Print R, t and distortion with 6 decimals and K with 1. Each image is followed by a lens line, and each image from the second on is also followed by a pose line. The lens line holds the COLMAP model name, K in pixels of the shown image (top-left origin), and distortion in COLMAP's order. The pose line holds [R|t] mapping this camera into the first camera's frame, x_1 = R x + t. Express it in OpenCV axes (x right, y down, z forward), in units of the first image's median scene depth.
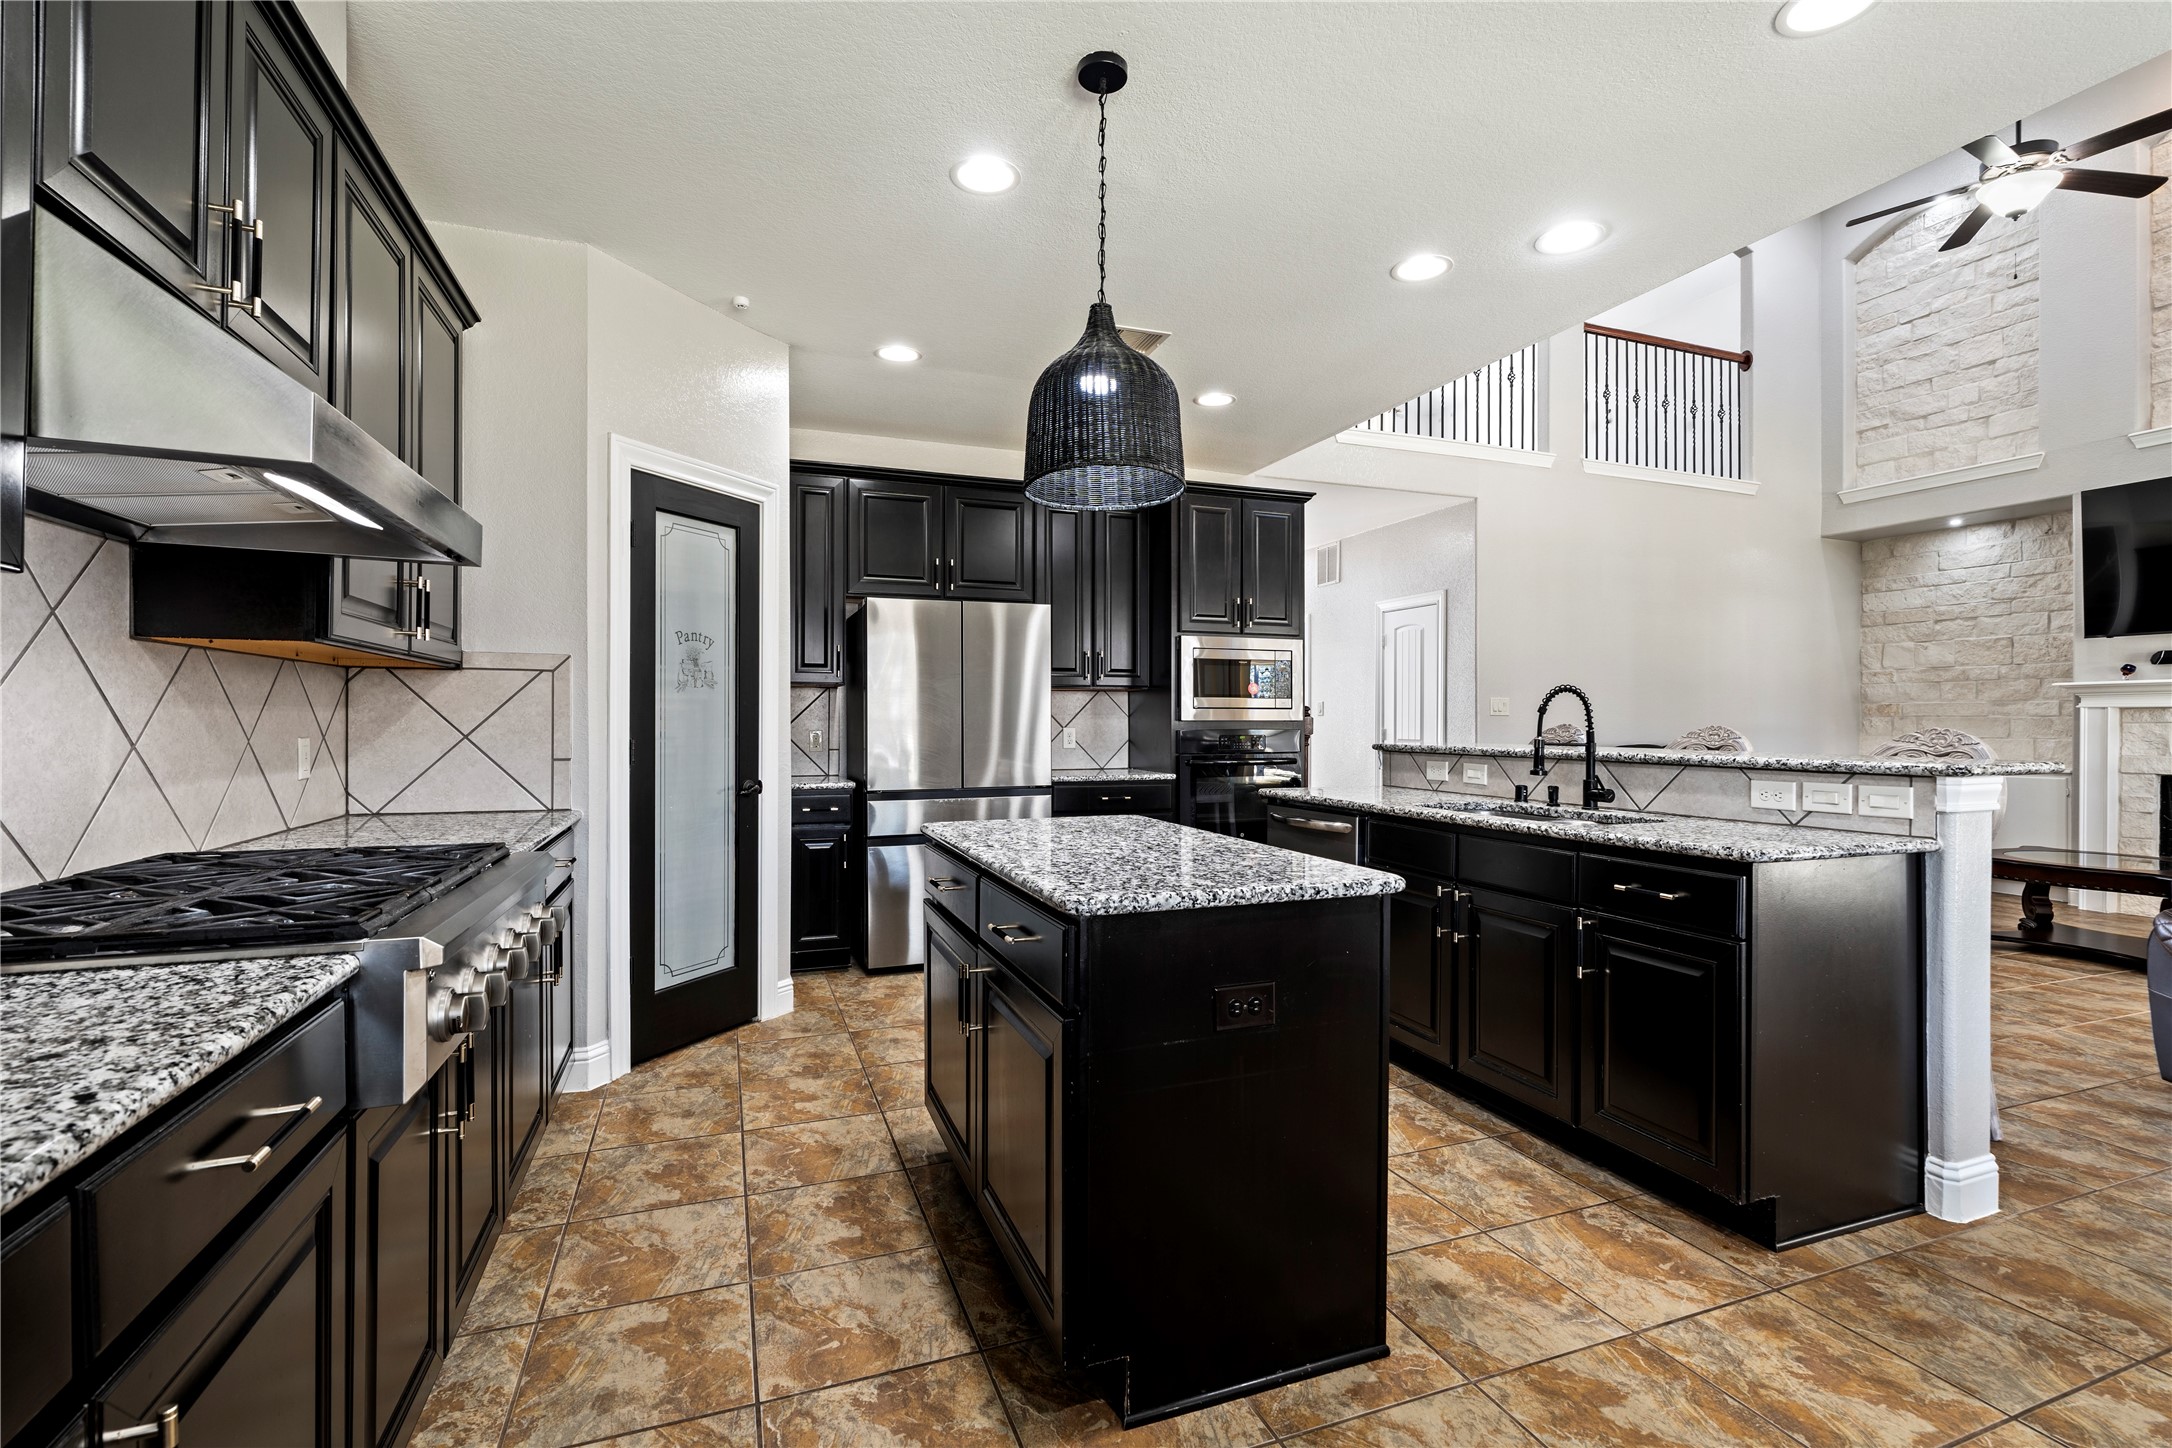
lens RADIAL K [[978.1, 0, 1086.6], [0, 978.1, 724.4], [0, 0, 1]] dist [-0.007763, 0.002086]
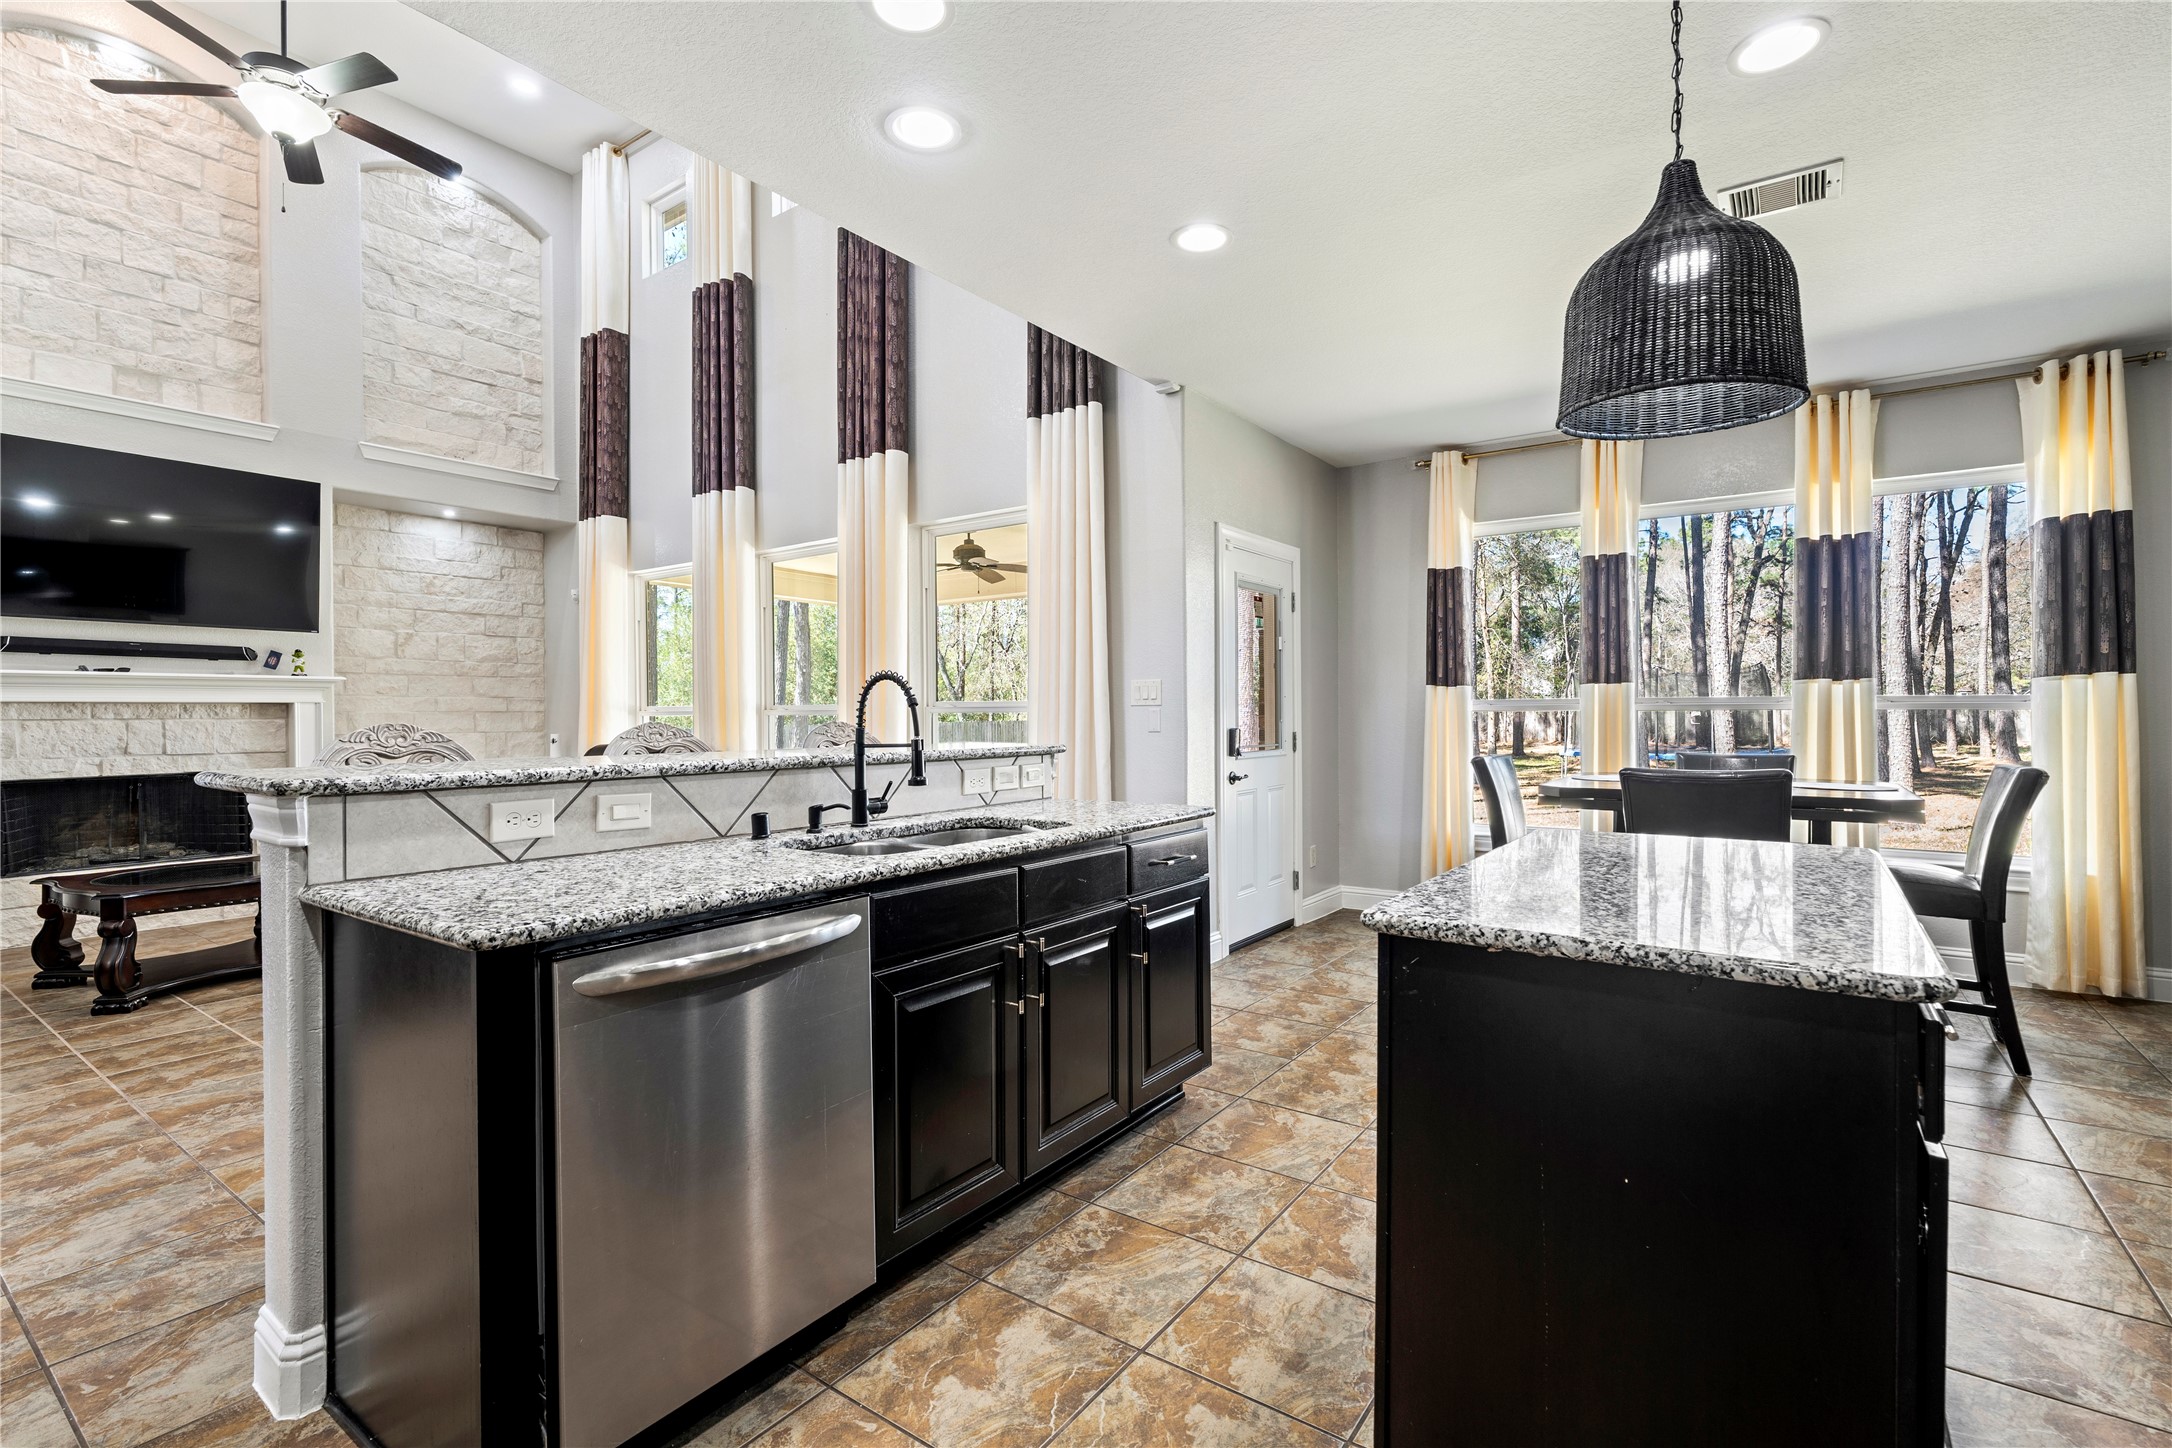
lens RADIAL K [[978.1, 0, 1087.7], [0, 978.1, 718.8], [0, 0, 1]] dist [-0.007763, 0.002086]
pose [[-0.555455, -0.003372, 0.831539, -0.220354], [0.006910, 0.999939, 0.008670, -0.005997], [-0.831518, 0.010562, -0.555398, 1.107415]]
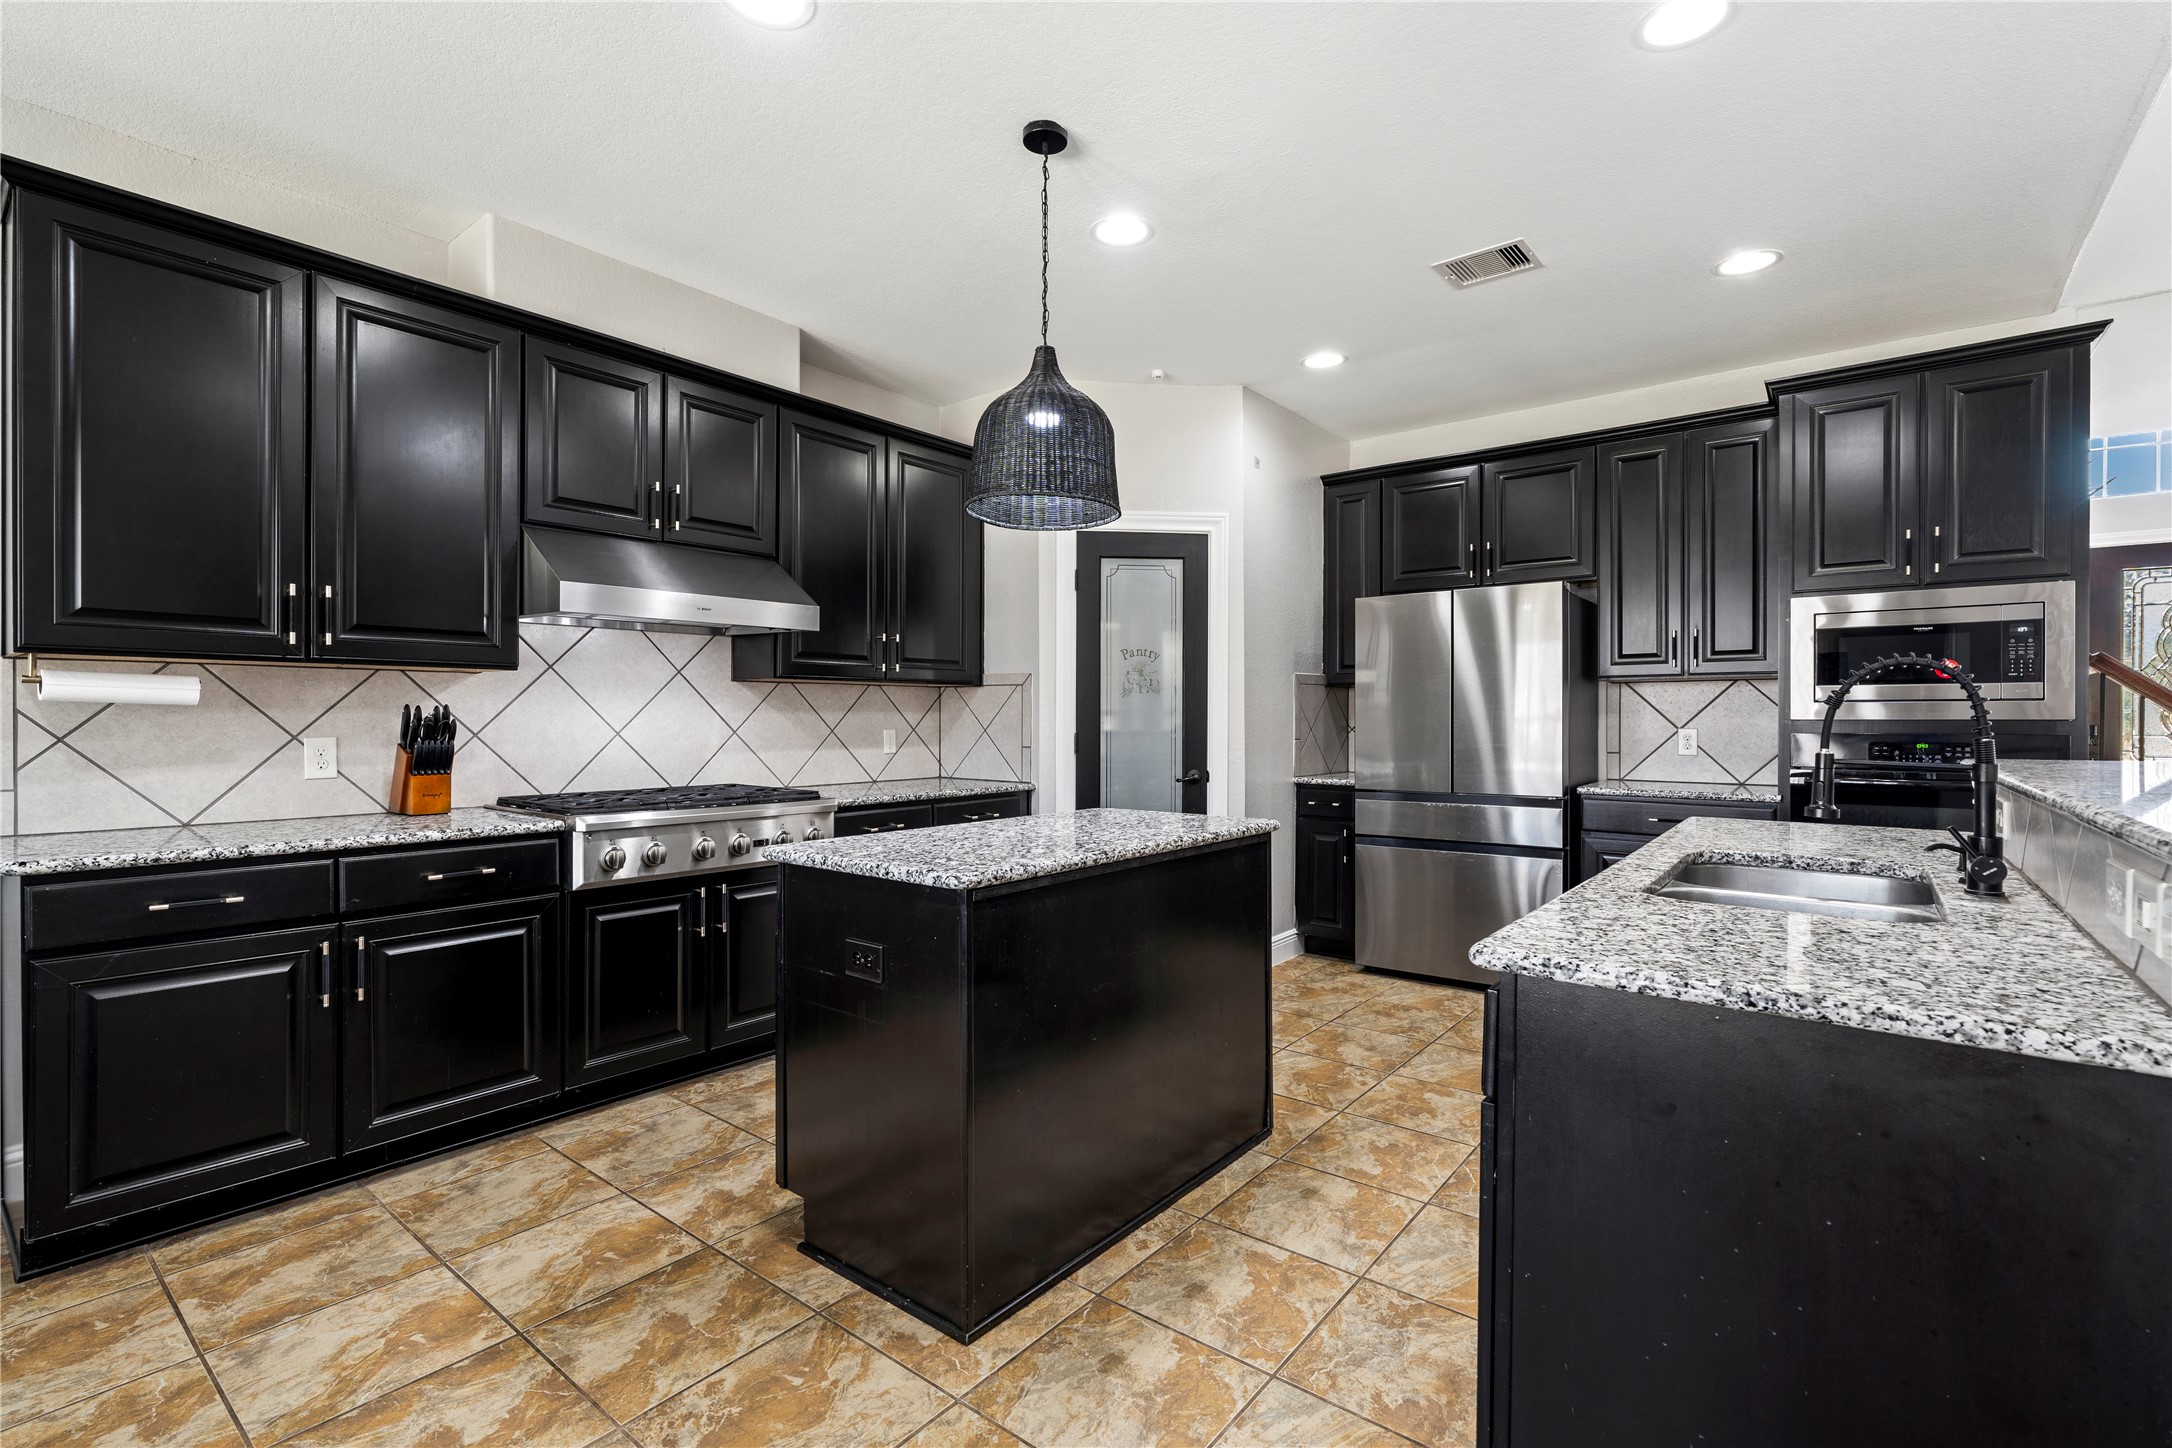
lens RADIAL K [[978.1, 0, 1078.2], [0, 978.1, 717.8], [0, 0, 1]] dist [-0.007763, 0.002086]
pose [[0.505778, -0.000790, -0.862664, 0.613618], [-0.002787, 0.999993, -0.002550, -0.002695], [0.862659, 0.003694, 0.505772, 0.287019]]
